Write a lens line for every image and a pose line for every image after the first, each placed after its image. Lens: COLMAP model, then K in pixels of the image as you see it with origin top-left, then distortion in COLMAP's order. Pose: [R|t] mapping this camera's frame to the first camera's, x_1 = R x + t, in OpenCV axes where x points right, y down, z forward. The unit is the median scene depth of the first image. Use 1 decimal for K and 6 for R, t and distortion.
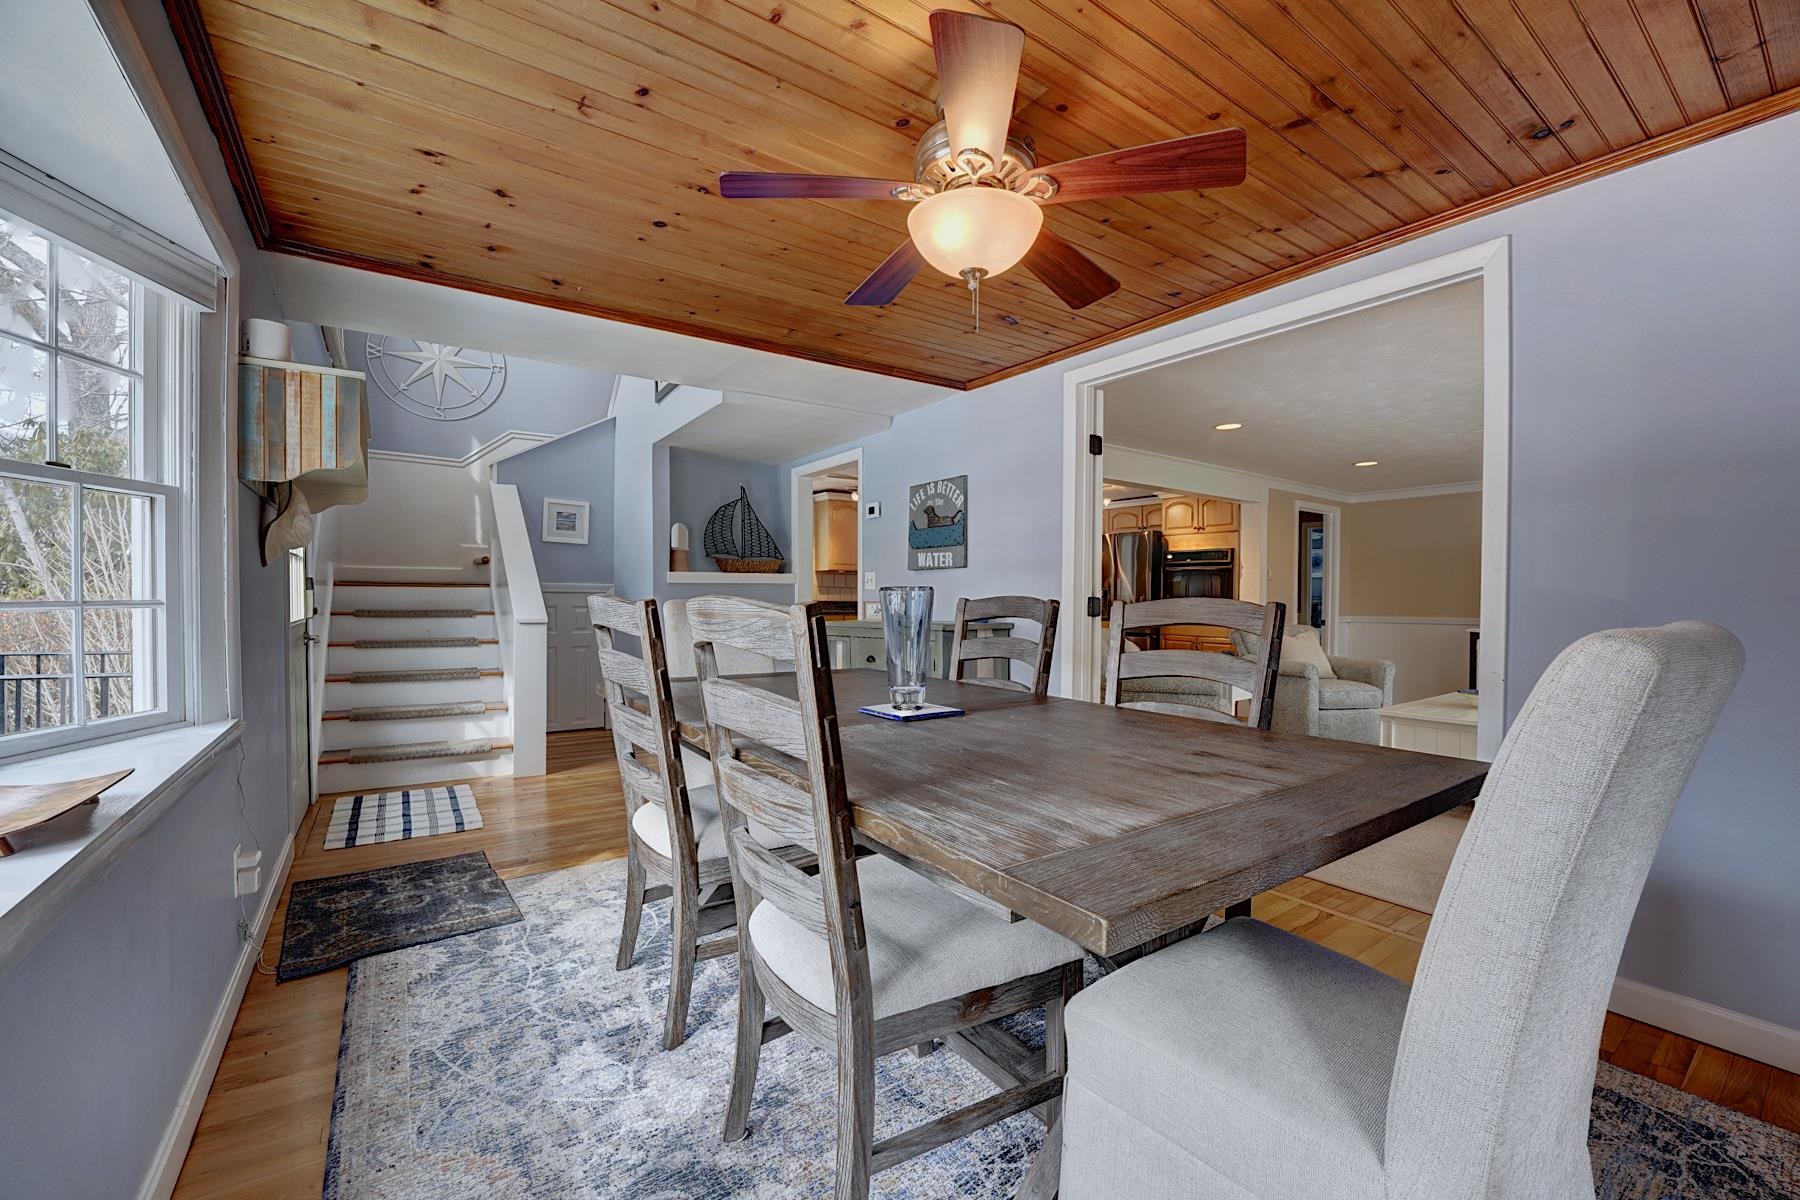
lens RADIAL K [[734.7, 0, 892.5], [0, 734.7, 598.3], [0, 0, 1]] dist [-0.019934, 0.000486]
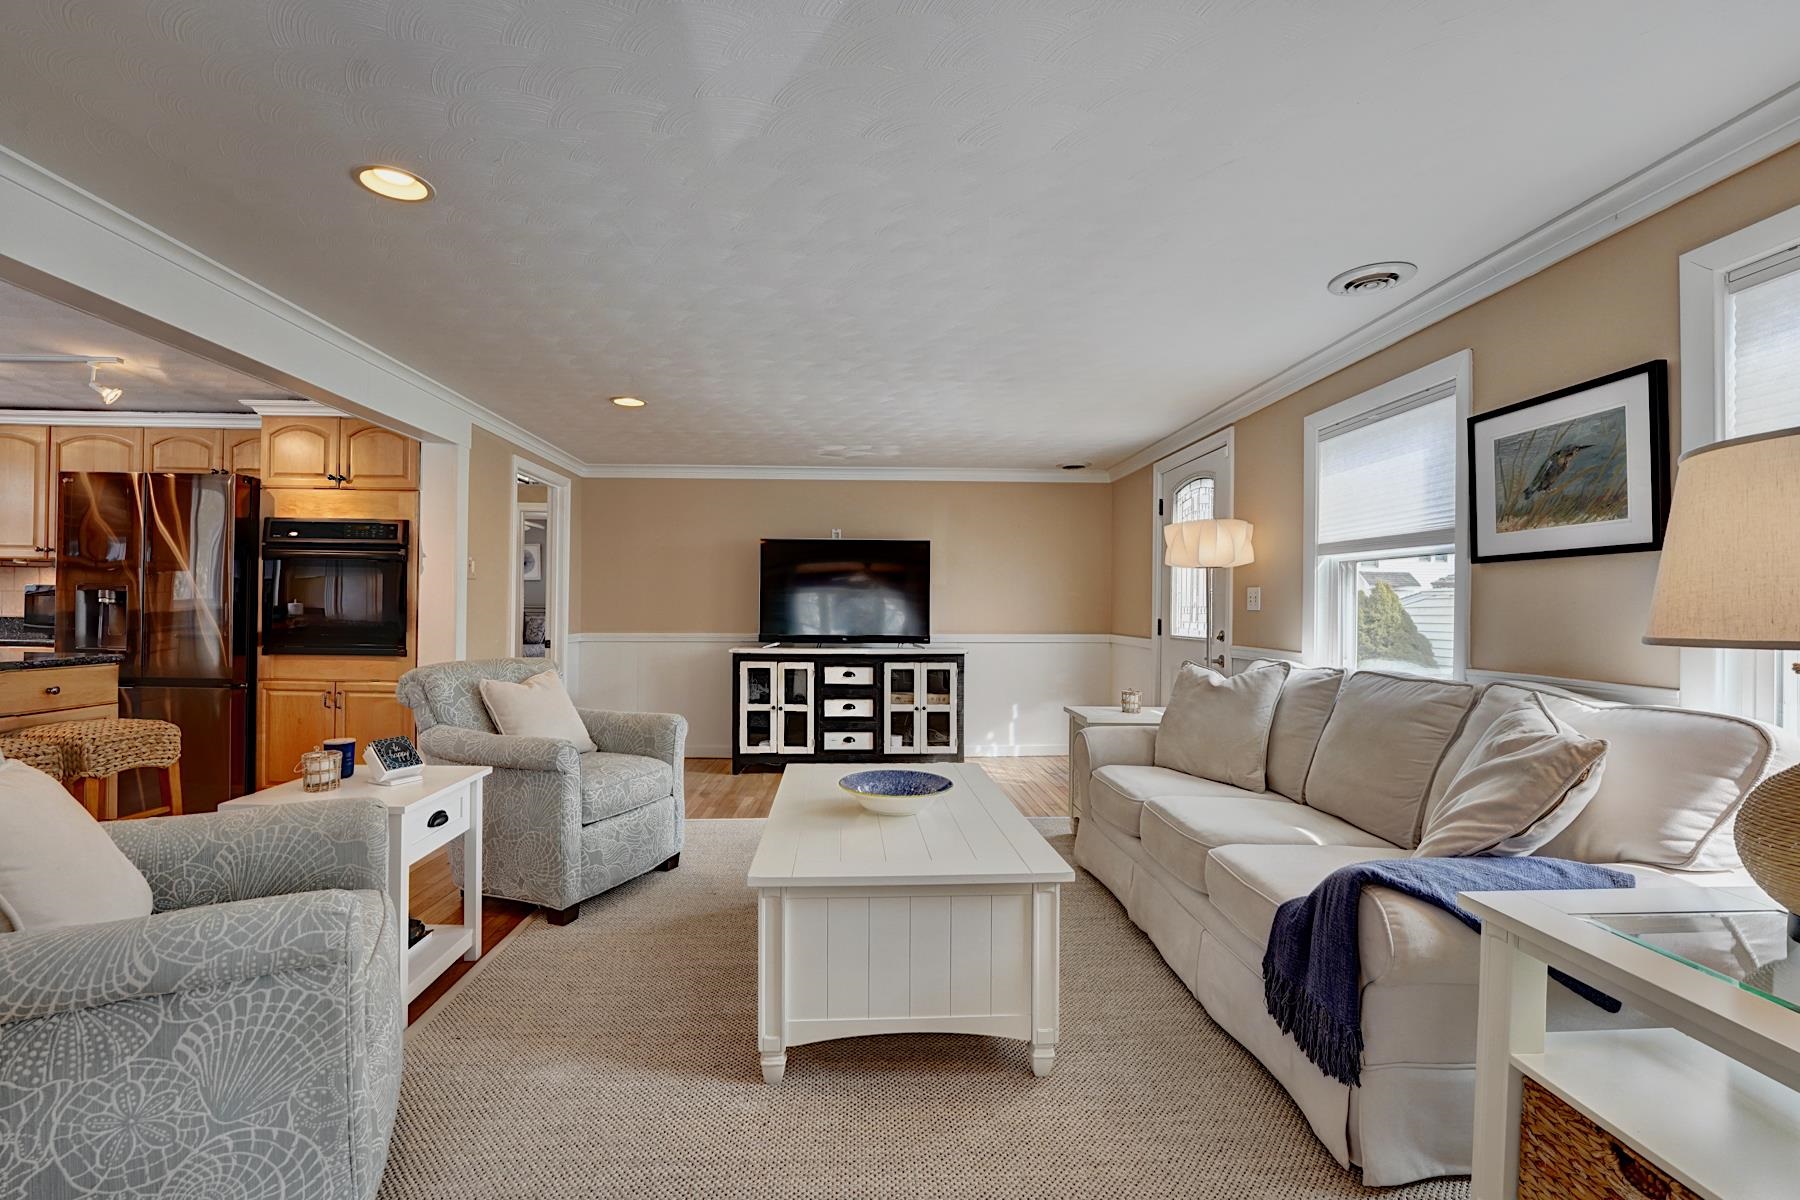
lens RADIAL K [[734.7, 0, 899.0], [0, 734.7, 608.3], [0, 0, 1]] dist [-0.019934, 0.000486]
pose [[0.523249, 0.000713, 0.852179, 0.405084], [-0.003481, 0.999993, 0.001301, -0.006930], [-0.852173, -0.003648, 0.523248, 0.833610]]
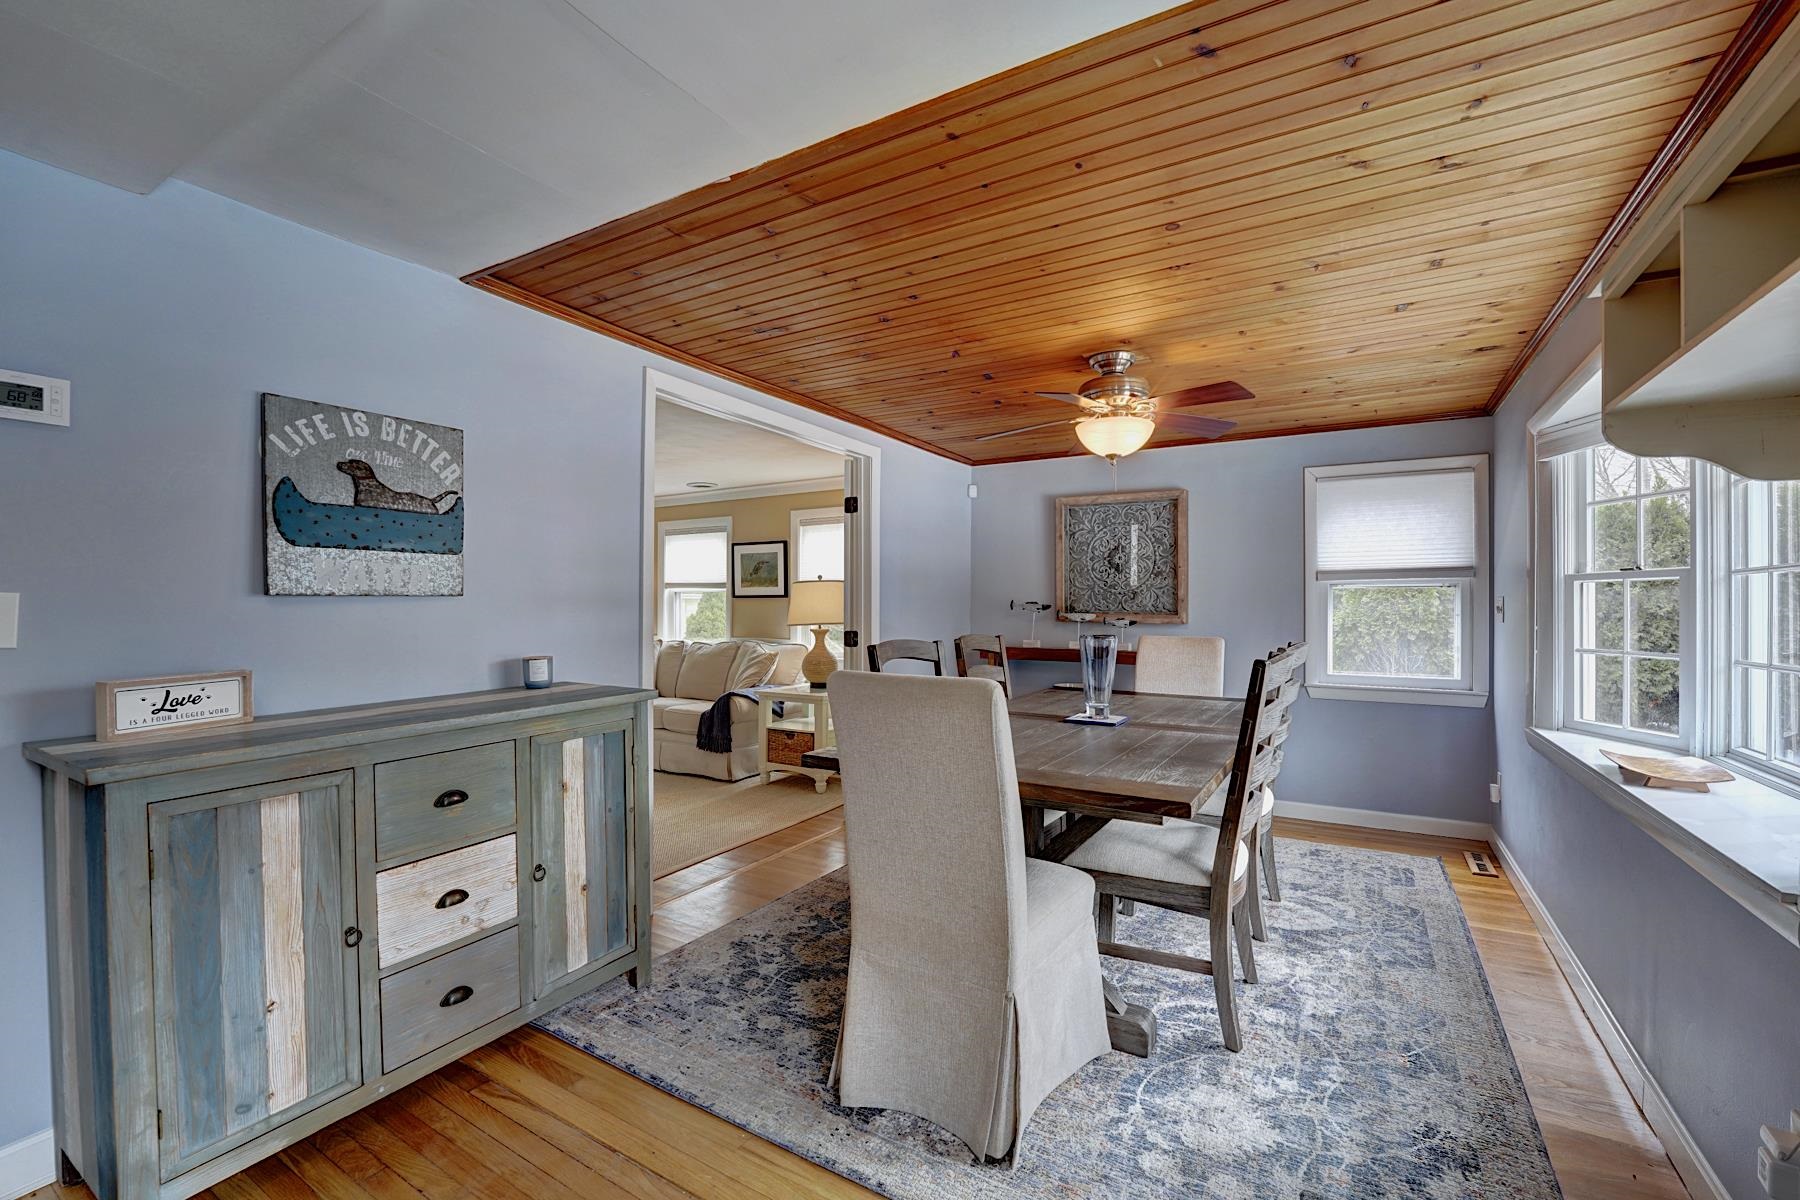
lens RADIAL K [[764.6, 0, 893.7], [0, 764.6, 605.5], [0, 0, 1]] dist [-0.001998, -0.000291]
pose [[-0.412450, -0.006702, 0.910956, -0.708117], [-0.000130, 0.999973, 0.007298, -0.048939], [-0.910980, 0.002892, -0.412439, 1.177569]]
